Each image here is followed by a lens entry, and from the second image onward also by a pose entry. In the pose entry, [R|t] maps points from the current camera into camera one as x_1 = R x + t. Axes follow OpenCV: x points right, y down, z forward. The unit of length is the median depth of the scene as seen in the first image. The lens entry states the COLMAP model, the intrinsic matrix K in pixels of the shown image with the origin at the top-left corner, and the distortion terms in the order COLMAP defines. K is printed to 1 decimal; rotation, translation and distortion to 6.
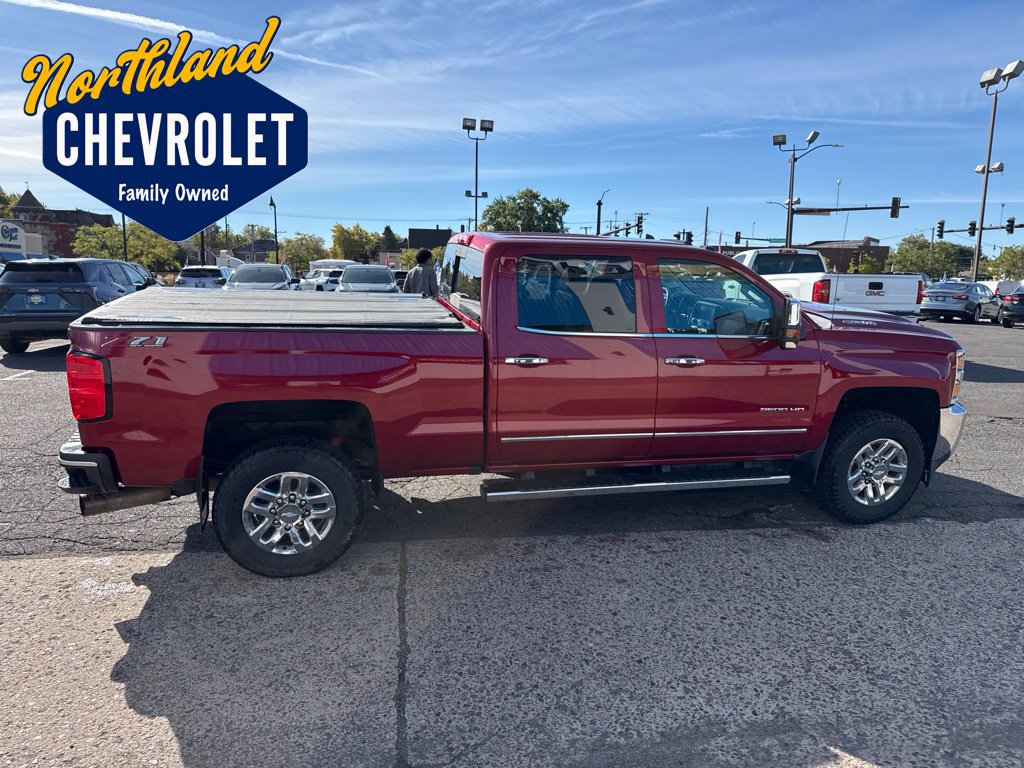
lens RADIAL K [[717.7, 0, 518.5], [0, 717.7, 387.5], [0, 0, 1]] dist [0.028825, -0.035181]
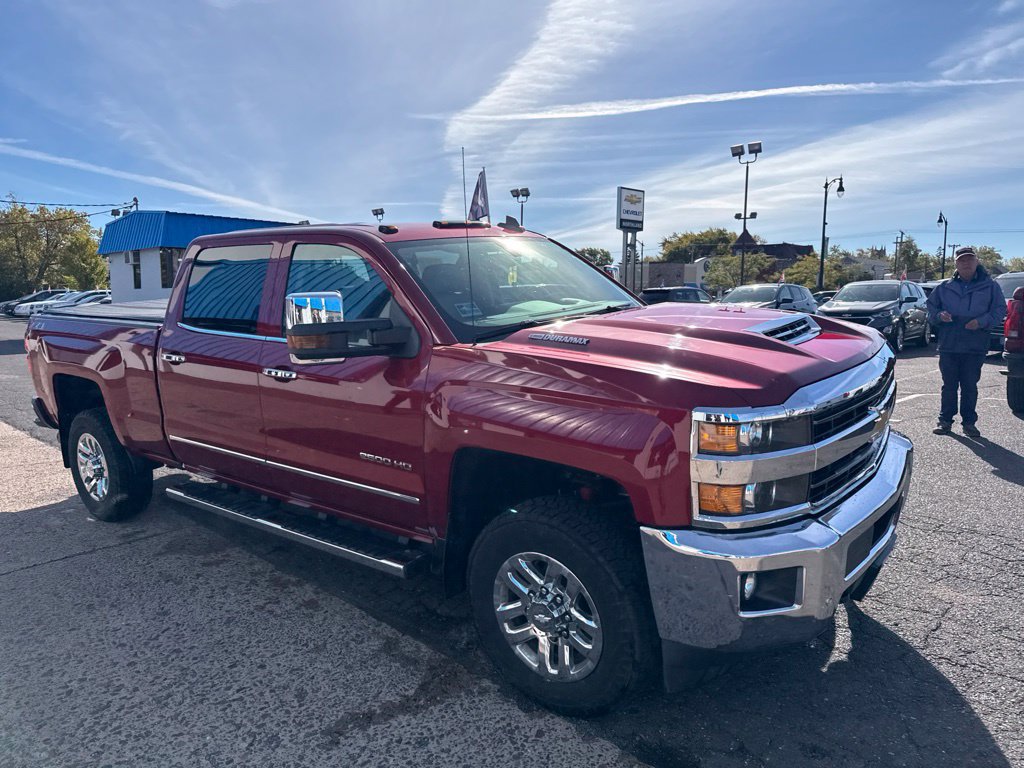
lens RADIAL K [[717.7, 0, 516.3], [0, 717.7, 392.9], [0, 0, 1]] dist [0.028825, -0.035181]
pose [[0.604441, 0.092045, -0.791315, 0.998057], [-0.115358, 0.992946, 0.027383, -0.066278], [0.788254, 0.074733, 0.610795, 0.723912]]
